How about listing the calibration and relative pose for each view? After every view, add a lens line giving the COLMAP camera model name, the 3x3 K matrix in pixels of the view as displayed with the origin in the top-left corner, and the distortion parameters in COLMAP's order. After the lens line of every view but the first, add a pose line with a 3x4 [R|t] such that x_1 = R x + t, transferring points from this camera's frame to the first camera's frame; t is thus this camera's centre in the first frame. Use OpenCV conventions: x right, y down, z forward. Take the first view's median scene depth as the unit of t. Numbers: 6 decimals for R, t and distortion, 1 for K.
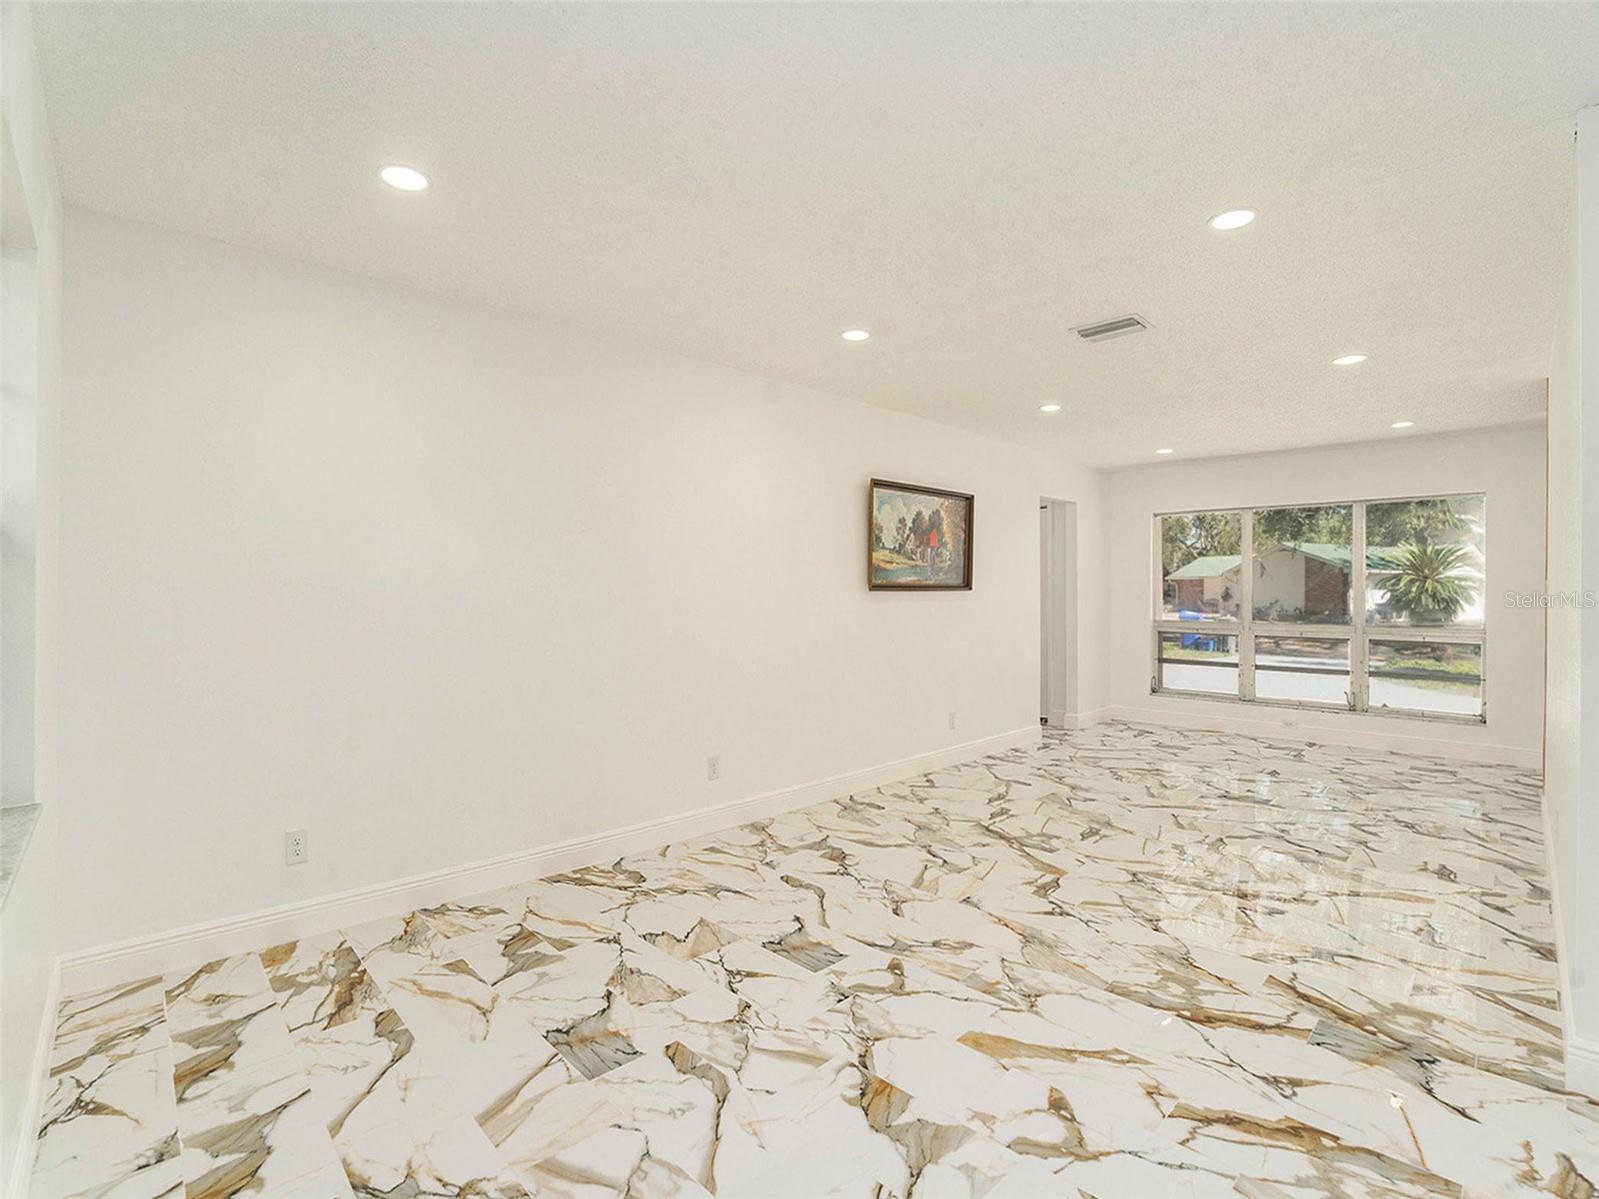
lens RADIAL K [[734.0, 0, 813.5], [0, 734.0, 581.2], [0, 0, 1]] dist [-0.066959, 0.008538]
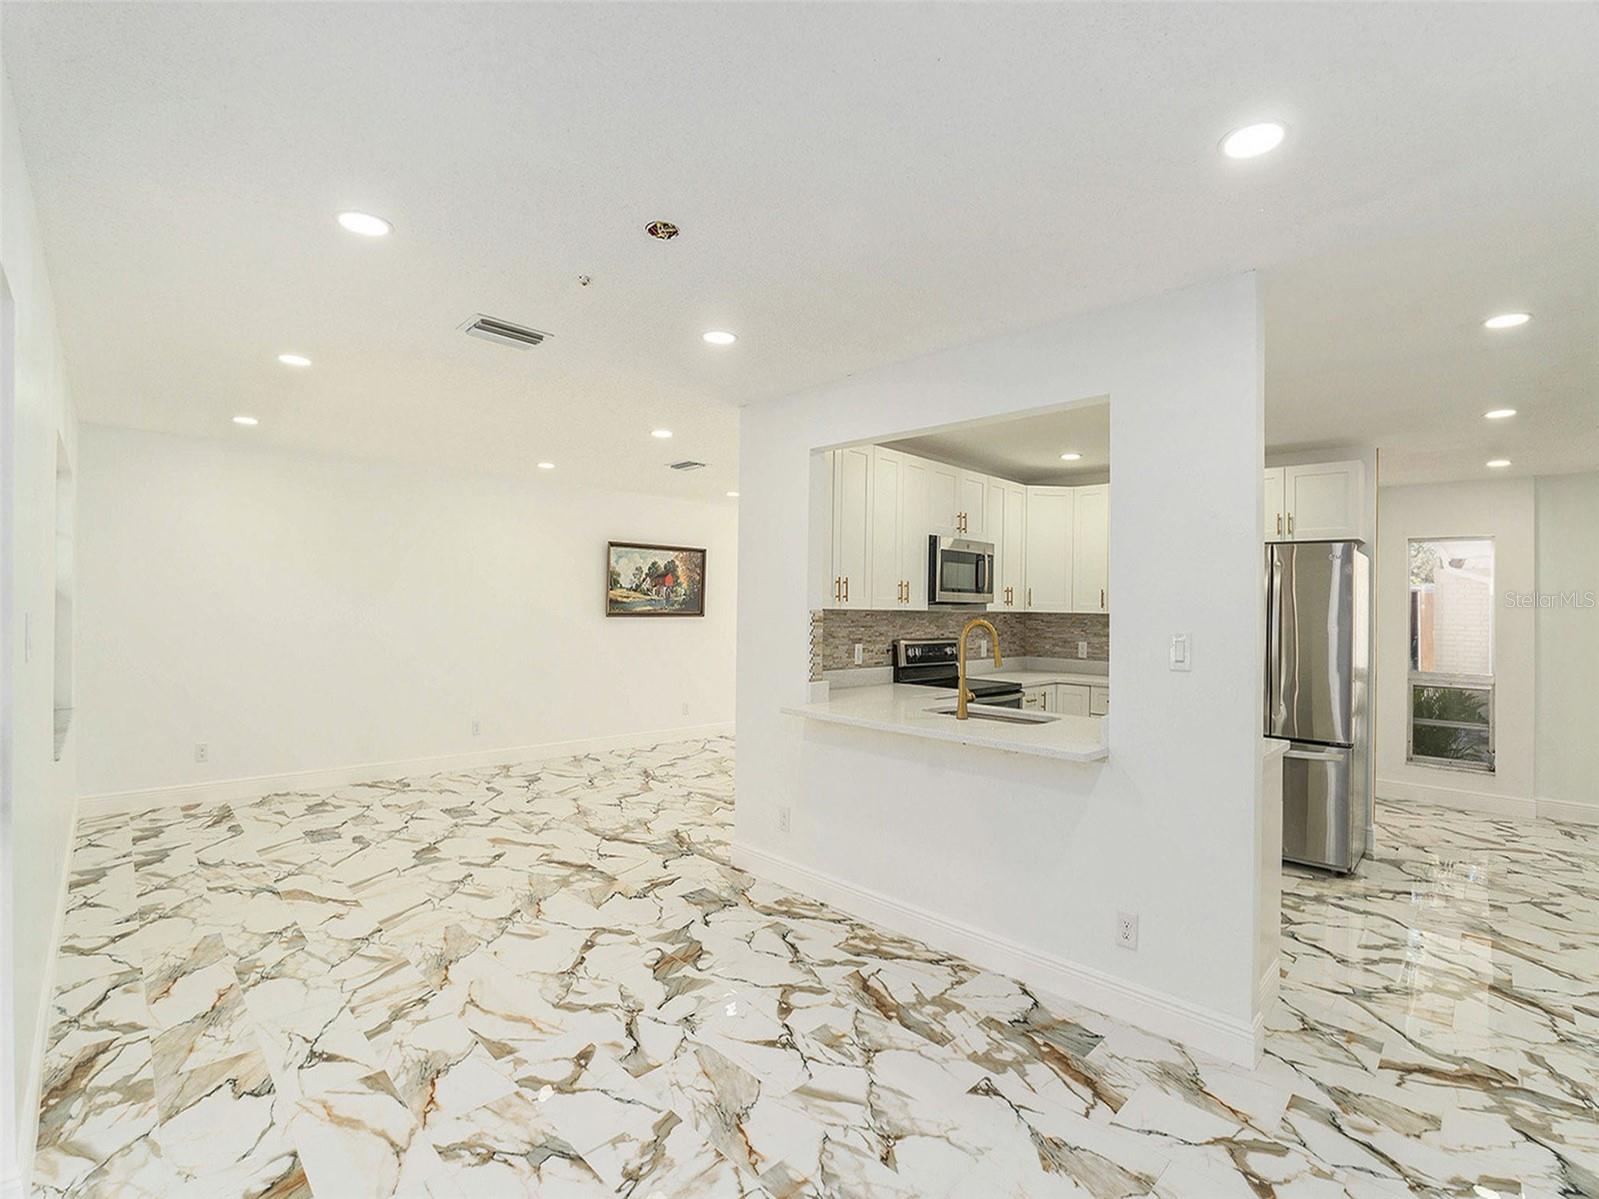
lens RADIAL K [[734.0, 0, 813.0], [0, 734.0, 606.4], [0, 0, 1]] dist [-0.066959, 0.008538]
pose [[0.999745, 0.020542, 0.009360, 0.651435], [-0.020767, 0.999482, 0.024572, -0.072216], [-0.008850, -0.024760, 0.999654, -0.652862]]
